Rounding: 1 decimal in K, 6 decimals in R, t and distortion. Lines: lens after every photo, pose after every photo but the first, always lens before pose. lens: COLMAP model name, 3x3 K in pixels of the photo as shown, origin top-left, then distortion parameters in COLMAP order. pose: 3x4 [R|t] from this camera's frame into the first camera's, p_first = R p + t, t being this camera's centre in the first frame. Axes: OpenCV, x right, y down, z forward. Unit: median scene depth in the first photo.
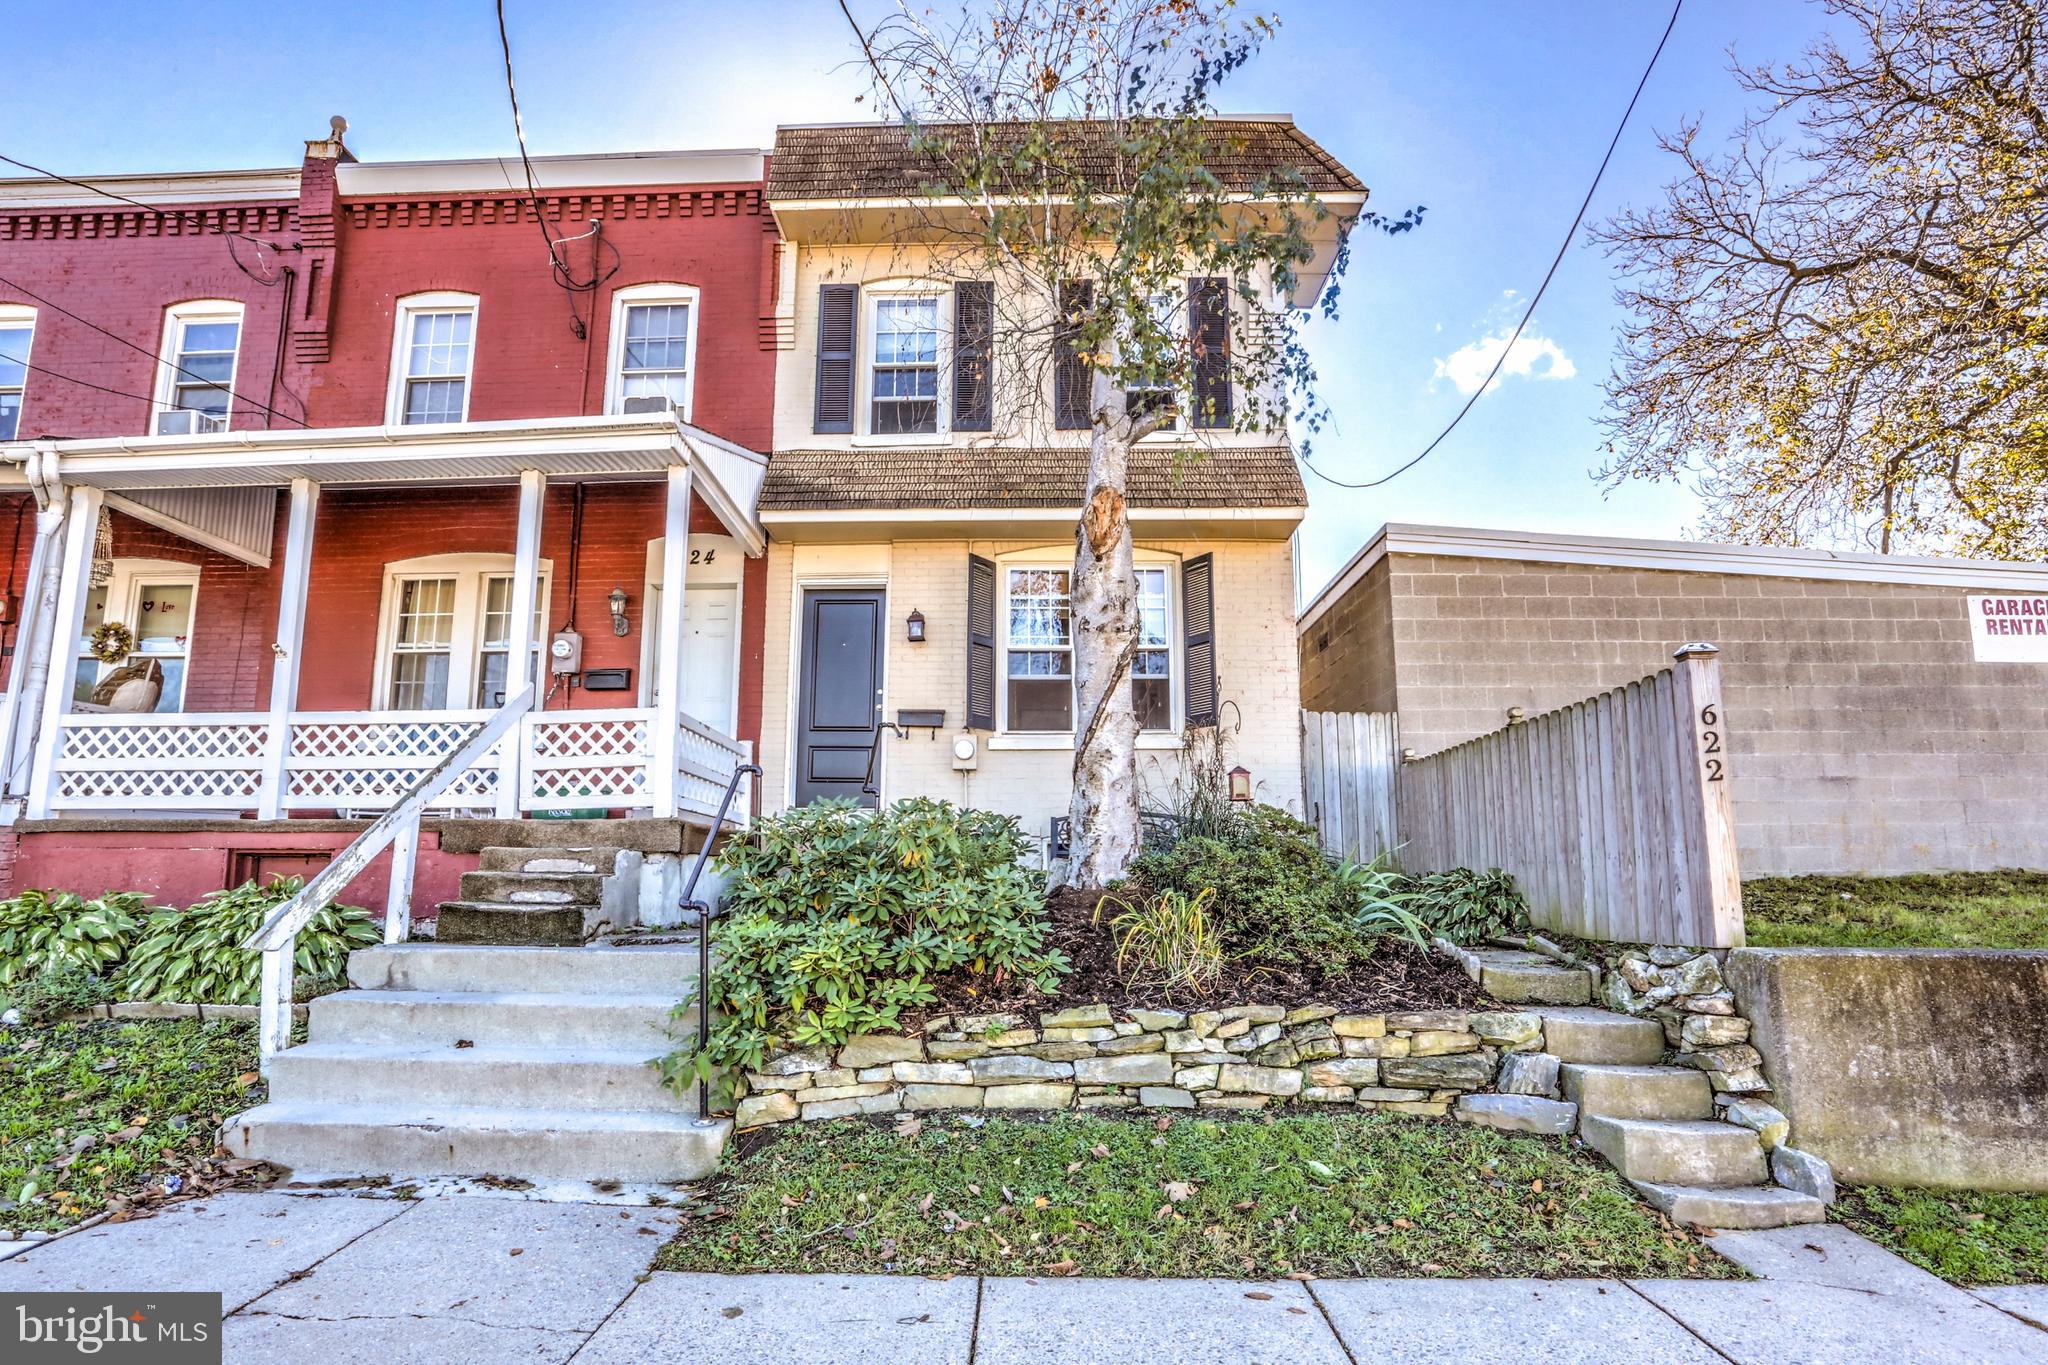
lens RADIAL K [[1019.8, 0, 992.4], [0, 1019.8, 741.1], [0, 0, 1]] dist [-0.076847, 0.035098]
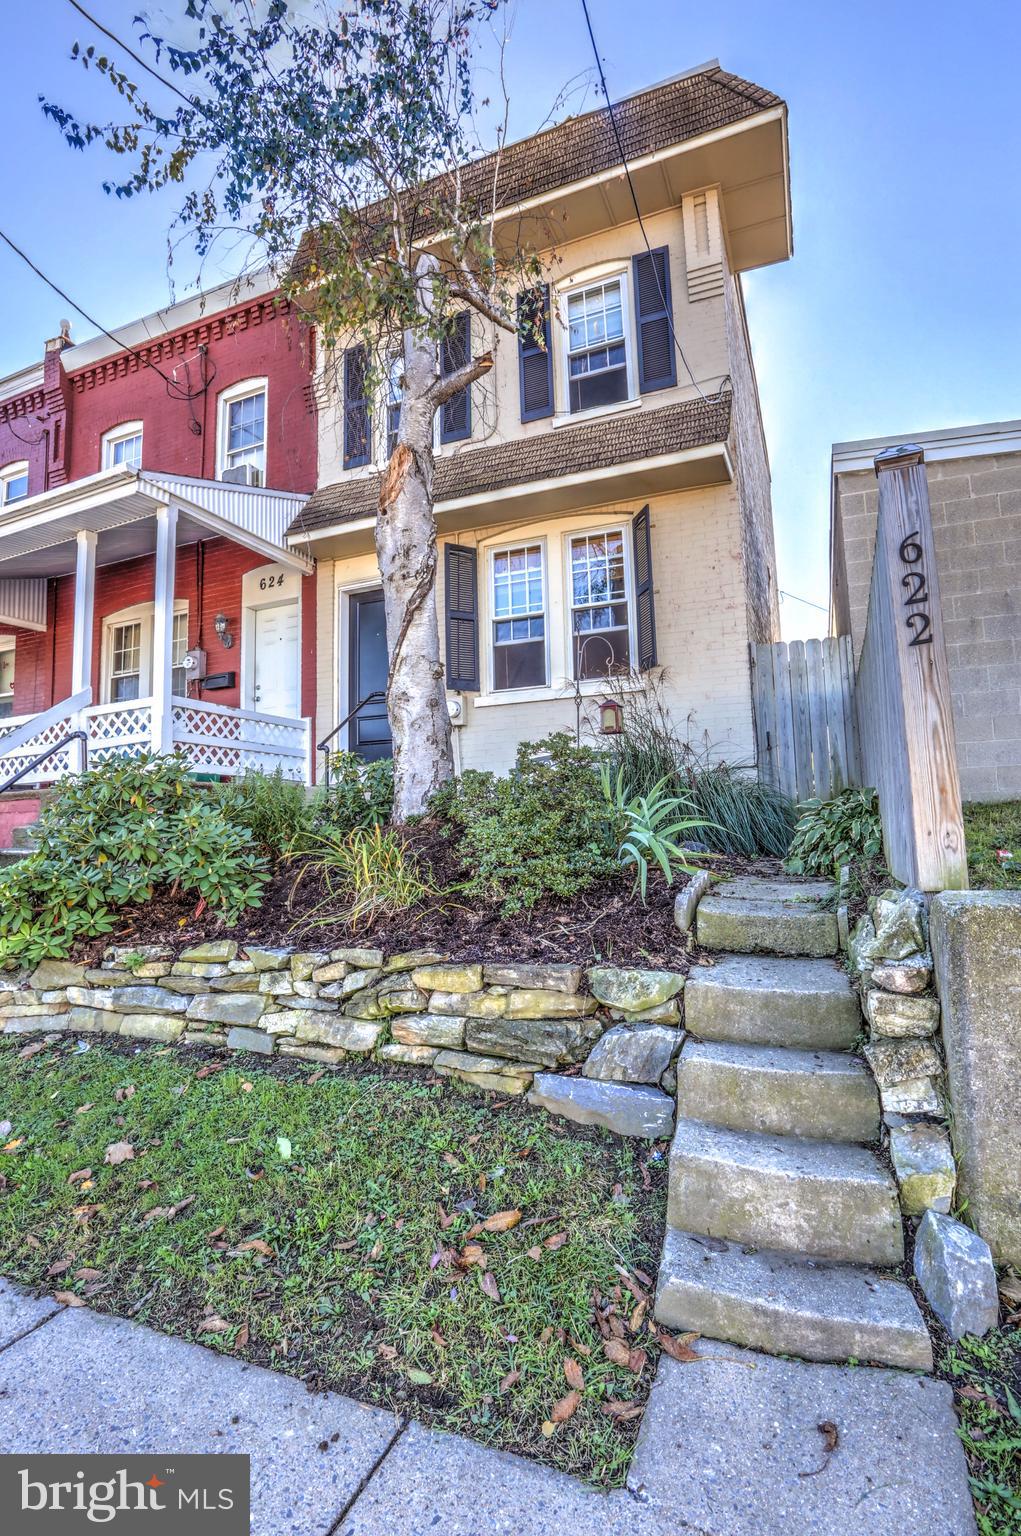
lens RADIAL K [[721.8, 0, 514.2], [0, 721.8, 761.8], [0, 0, 1]] dist [-0.072713, 0.029649]
pose [[0.938405, -0.061362, -0.340045, 0.411956], [0.080773, 0.995795, 0.043212, 0.050045], [0.335963, -0.068017, 0.939416, 0.294271]]
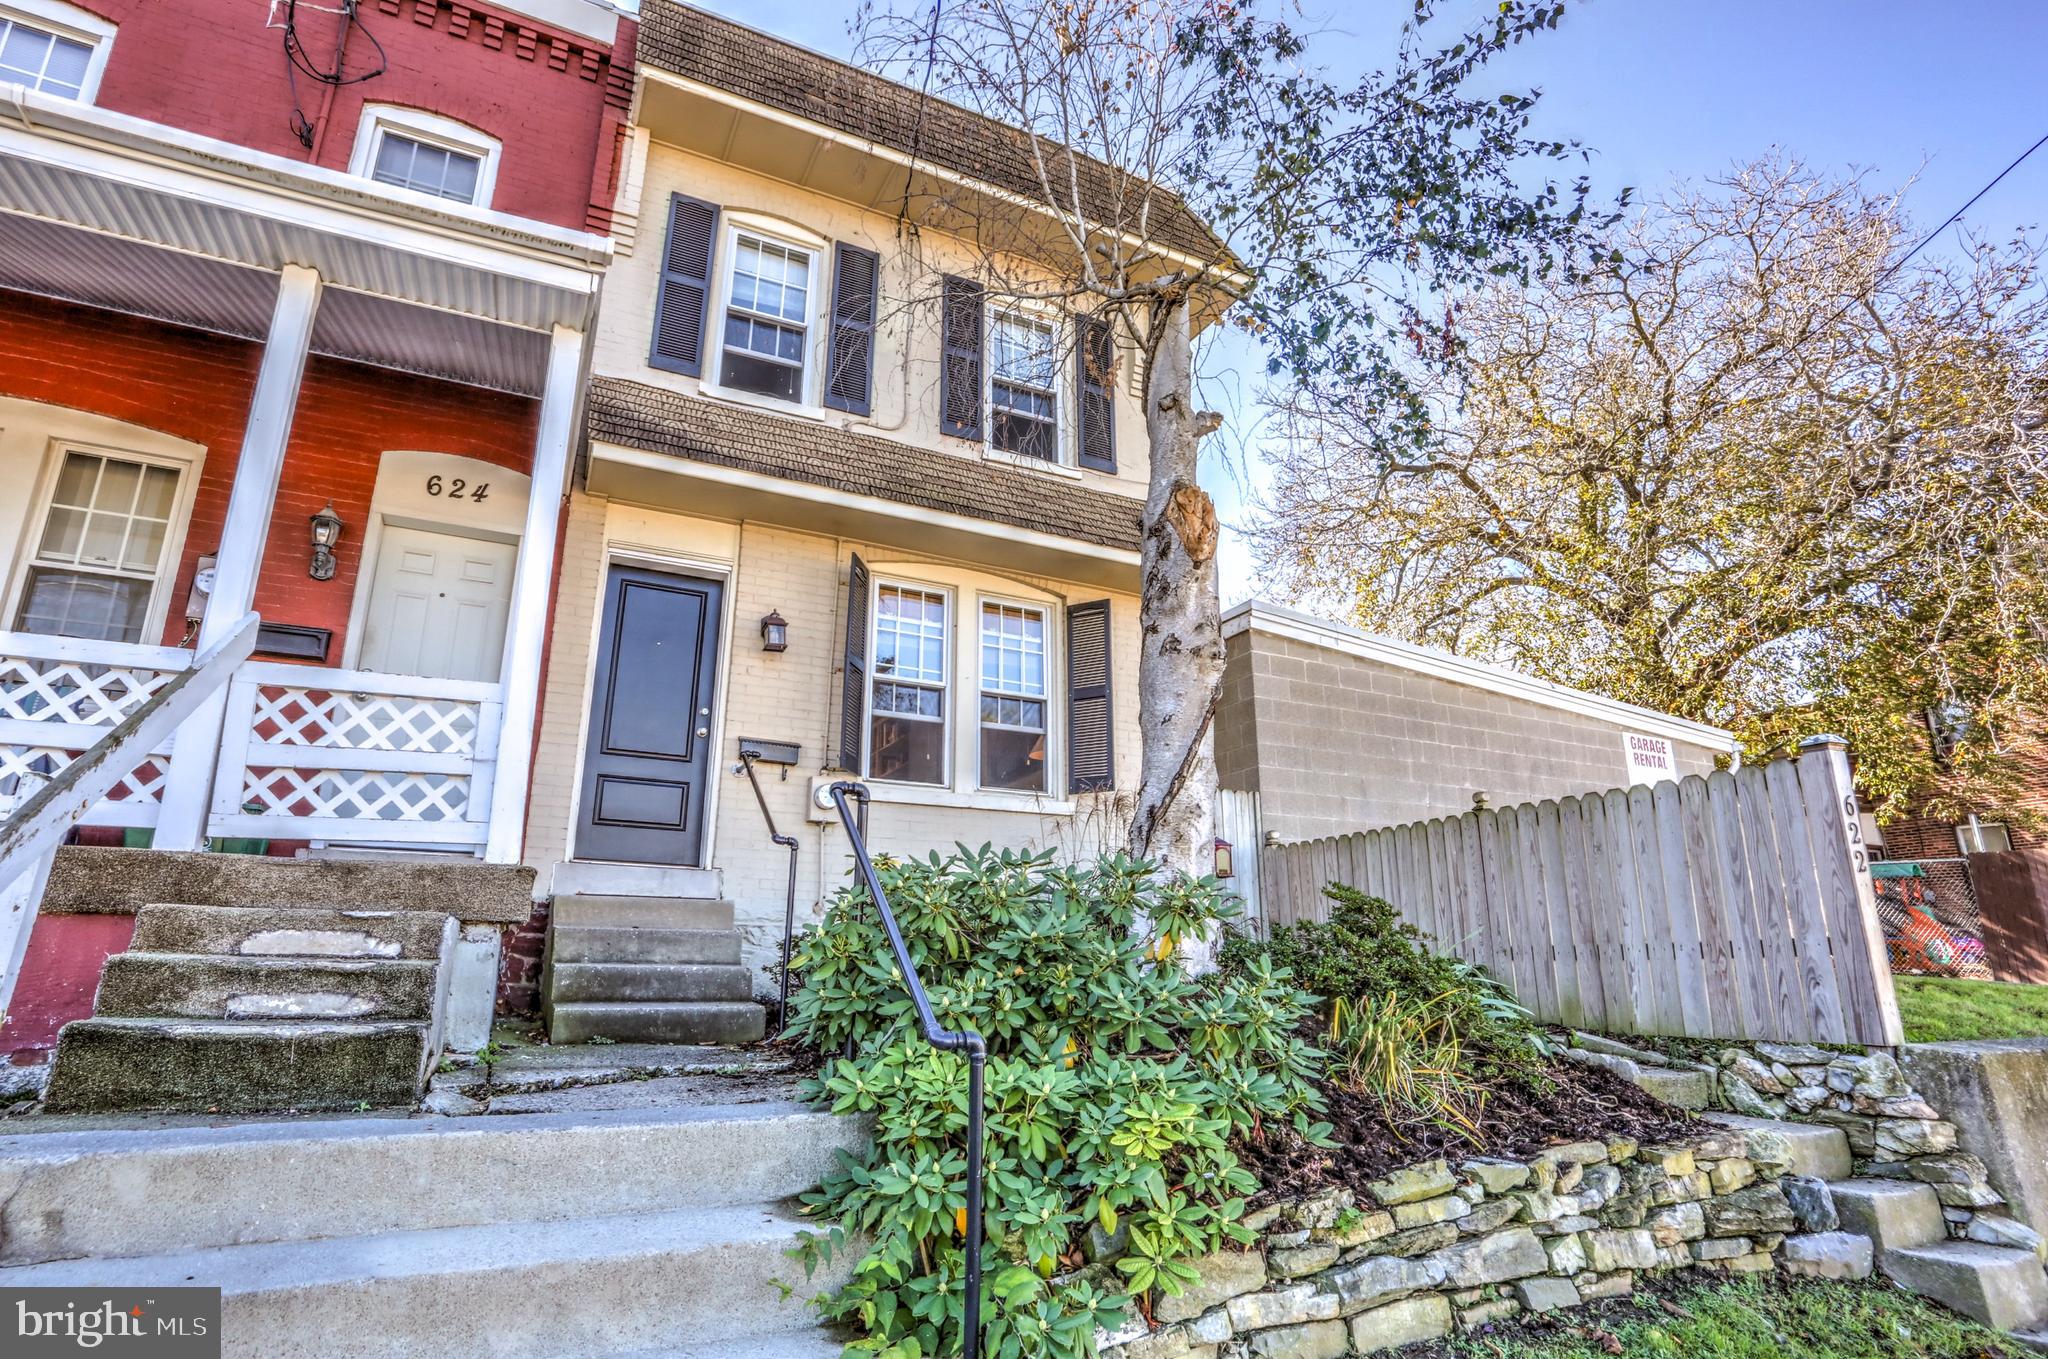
lens RADIAL K [[995.1, 0, 989.8], [0, 995.1, 698.7], [0, 0, 1]] dist [-0.073704, 0.032724]
pose [[0.891168, 0.120355, 0.437417, -0.328576], [-0.067242, 0.988560, -0.135007, 0.036839], [-0.448662, 0.090901, 0.889067, 0.339992]]
